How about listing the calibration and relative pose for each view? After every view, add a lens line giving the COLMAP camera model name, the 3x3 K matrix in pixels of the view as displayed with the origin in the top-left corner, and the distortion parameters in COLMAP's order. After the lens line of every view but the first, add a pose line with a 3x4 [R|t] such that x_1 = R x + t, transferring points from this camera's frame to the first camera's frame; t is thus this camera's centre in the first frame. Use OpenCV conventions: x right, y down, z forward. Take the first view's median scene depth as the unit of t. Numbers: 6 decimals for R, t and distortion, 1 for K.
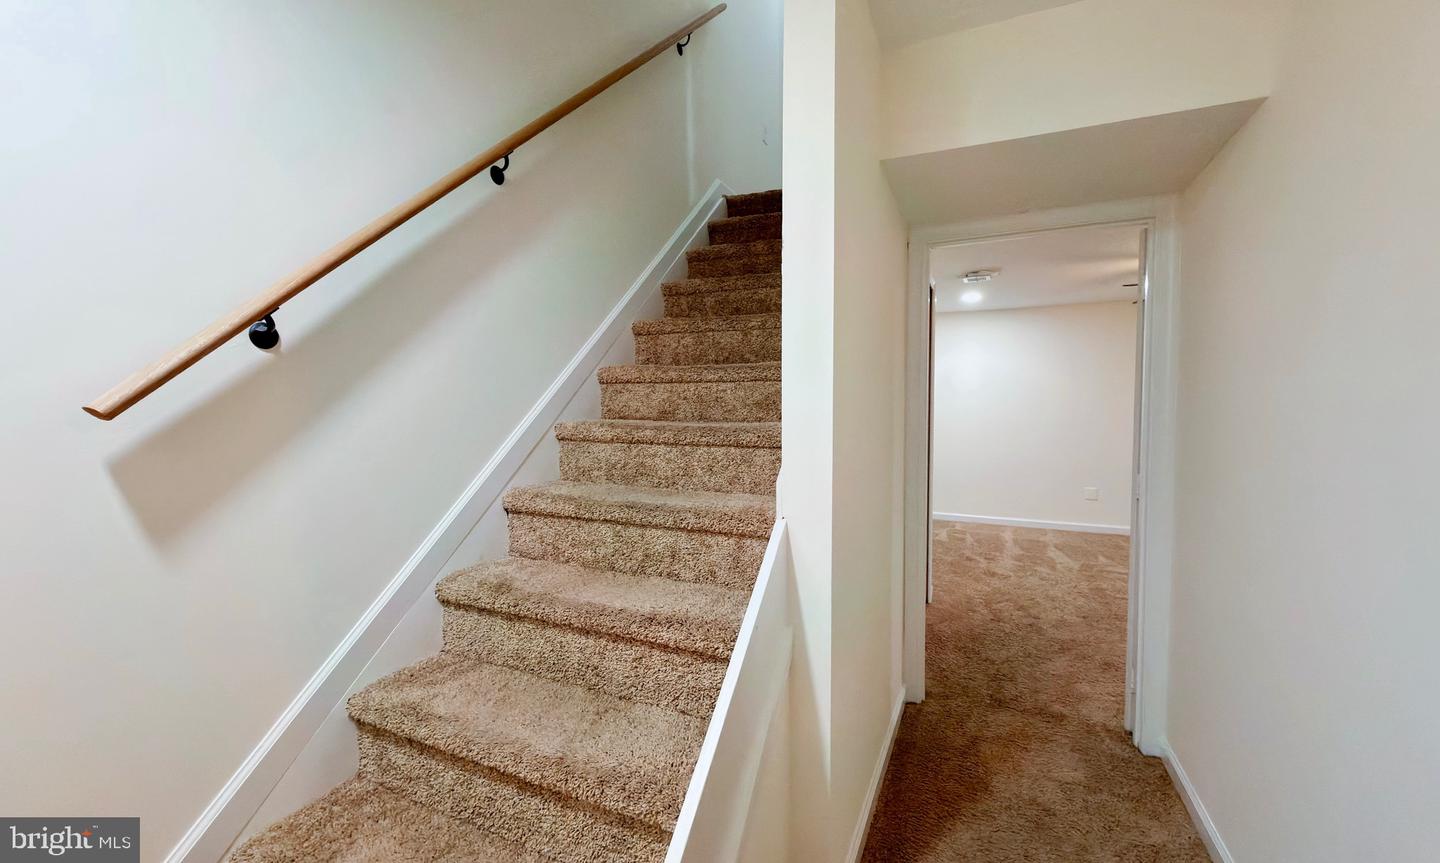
lens RADIAL K [[574.4, 0, 720.6], [0, 574.4, 430.5], [0, 0, 1]] dist [0.000690, 0.000057]
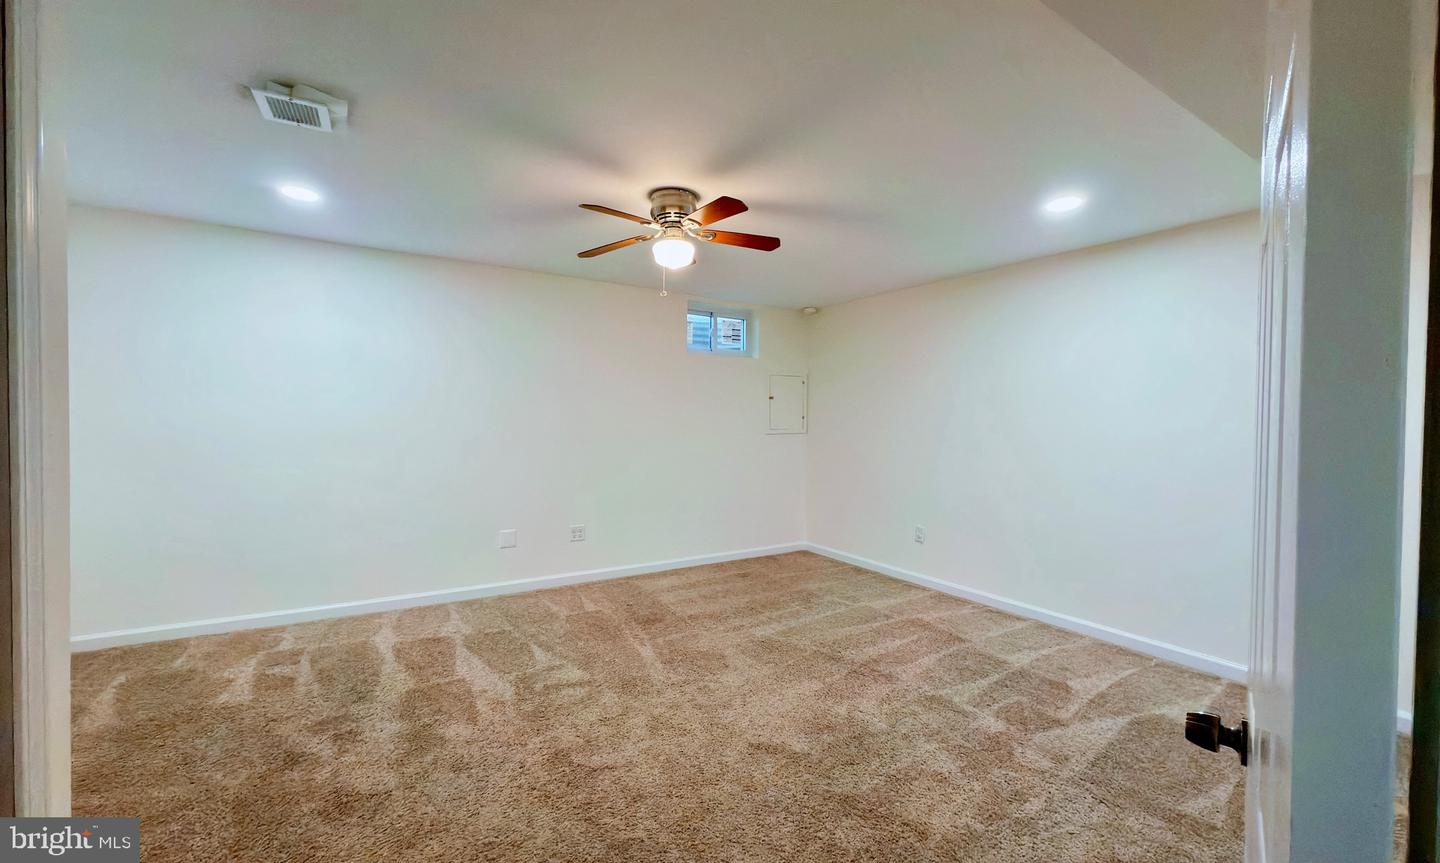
lens RADIAL K [[574.4, 0, 722.1], [0, 574.4, 435.6], [0, 0, 1]] dist [0.000690, 0.000057]
pose [[0.549084, -0.010665, 0.835699, 0.224586], [0.021253, 0.999773, -0.001205, -0.010640], [-0.835497, 0.018423, 0.549186, 0.433904]]
